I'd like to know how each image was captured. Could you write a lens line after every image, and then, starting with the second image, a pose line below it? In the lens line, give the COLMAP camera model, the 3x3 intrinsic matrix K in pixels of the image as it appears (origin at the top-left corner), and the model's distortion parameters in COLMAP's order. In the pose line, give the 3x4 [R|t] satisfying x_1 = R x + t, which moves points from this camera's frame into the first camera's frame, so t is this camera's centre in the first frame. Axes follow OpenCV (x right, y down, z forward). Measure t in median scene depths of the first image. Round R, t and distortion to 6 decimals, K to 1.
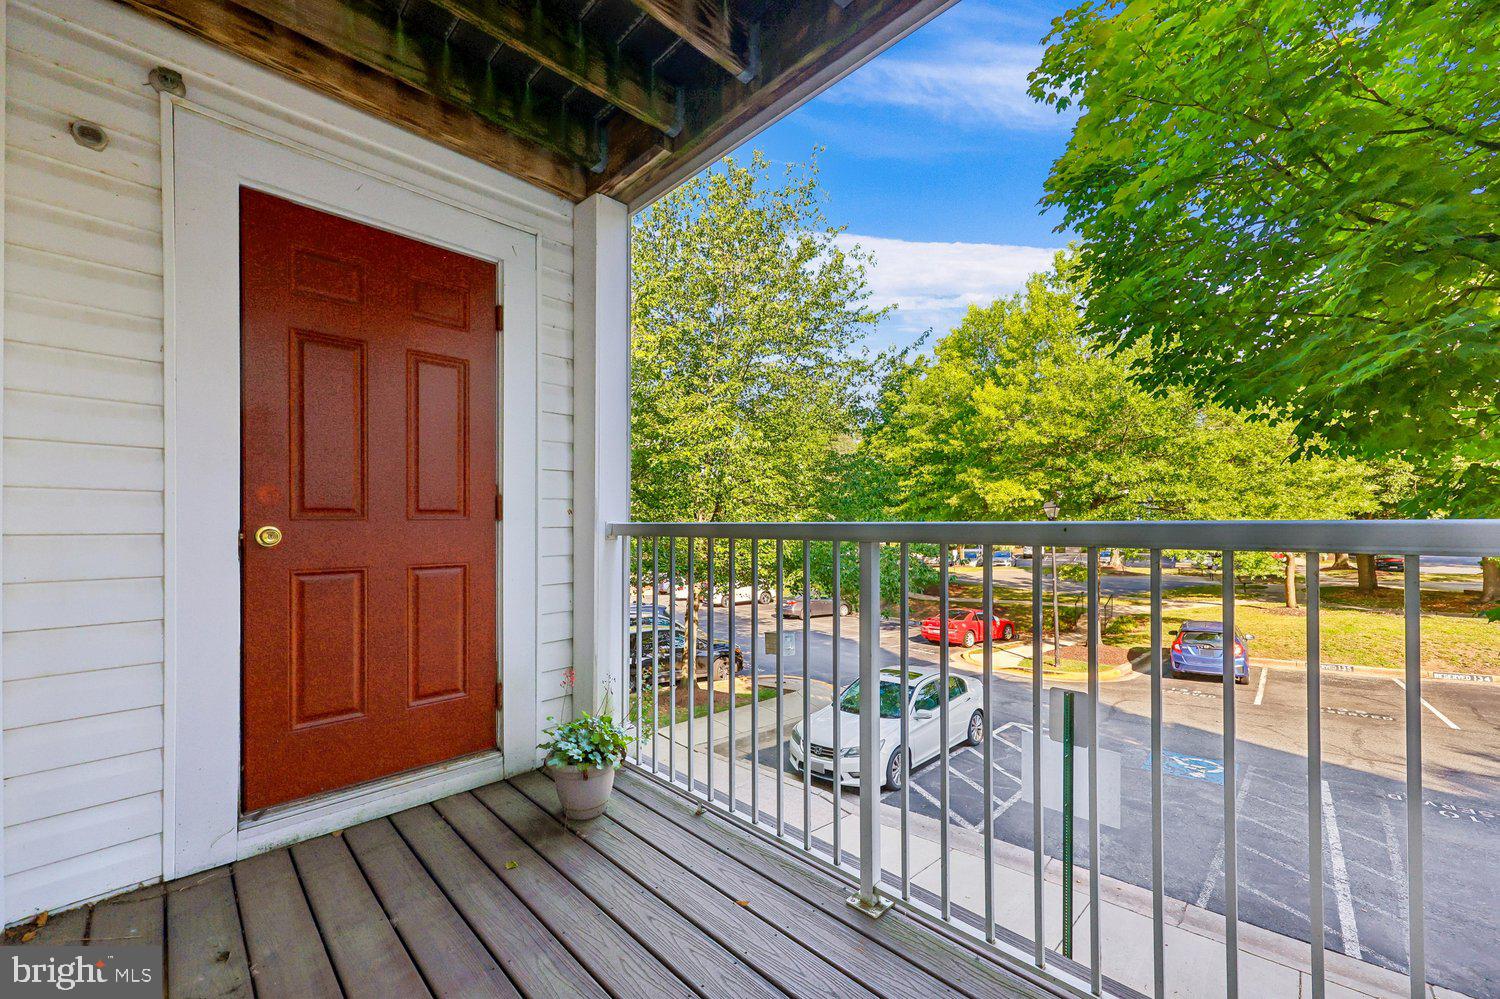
lens RADIAL K [[607.5, 0, 745.7], [0, 607.5, 517.4], [0, 0, 1]] dist [0.002096, 0.000503]
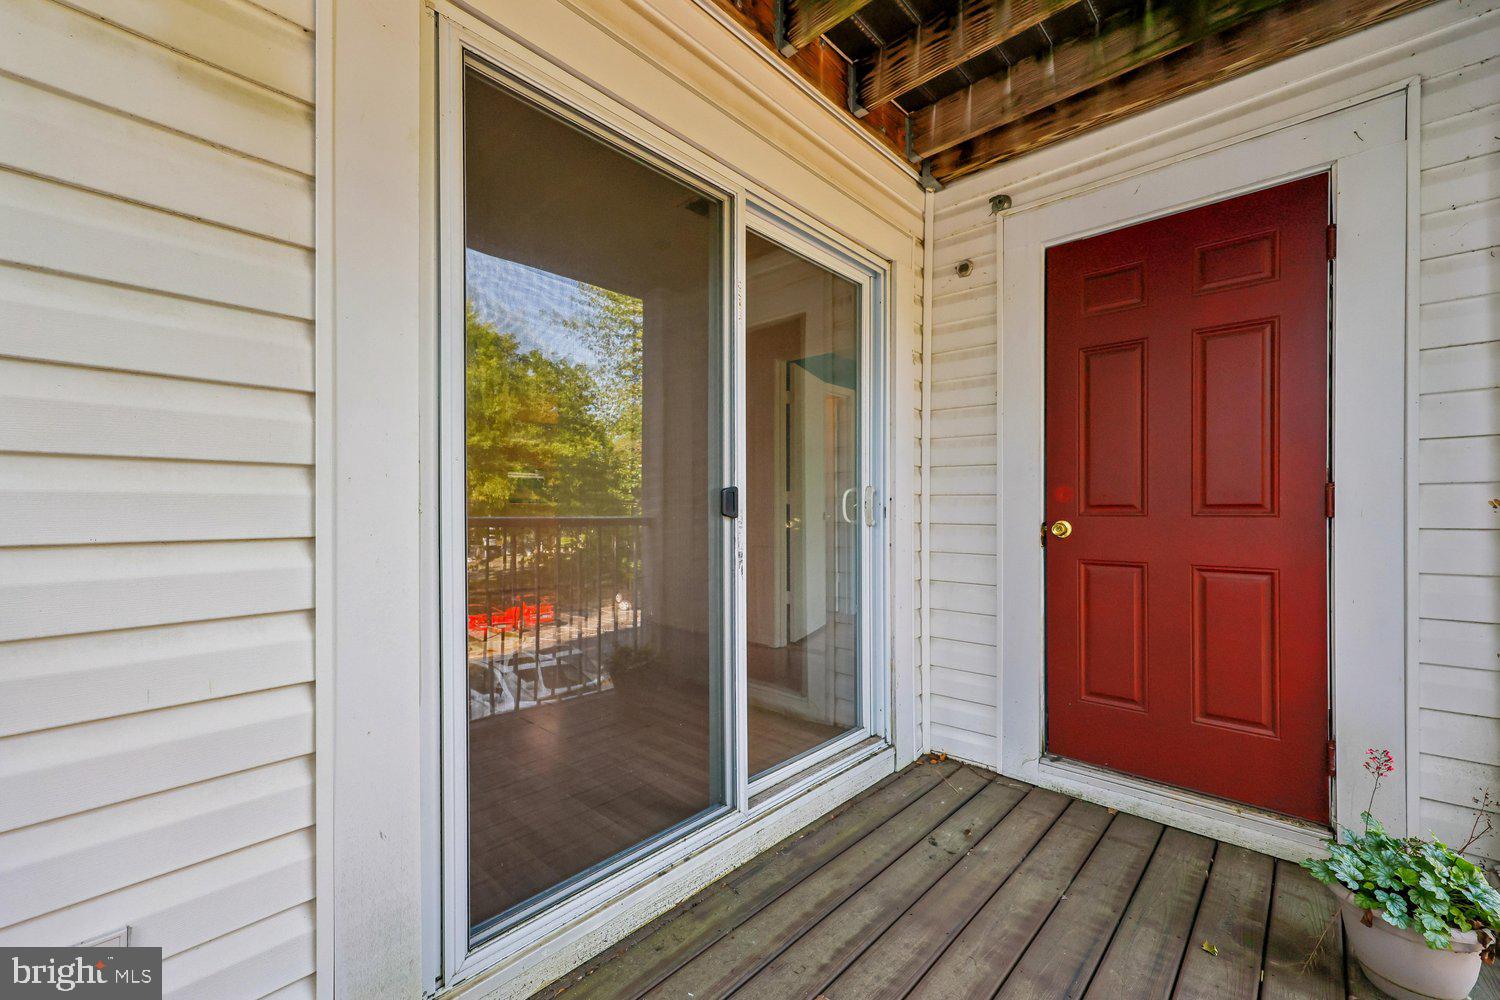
lens RADIAL K [[607.5, 0, 783.9], [0, 607.5, 506.5], [0, 0, 1]] dist [0.002096, 0.000503]
pose [[0.051311, -0.013321, -0.998594, 0.355910], [-0.001108, 0.999910, -0.013395, 0.003196], [0.998682, 0.001793, 0.051292, 0.365501]]
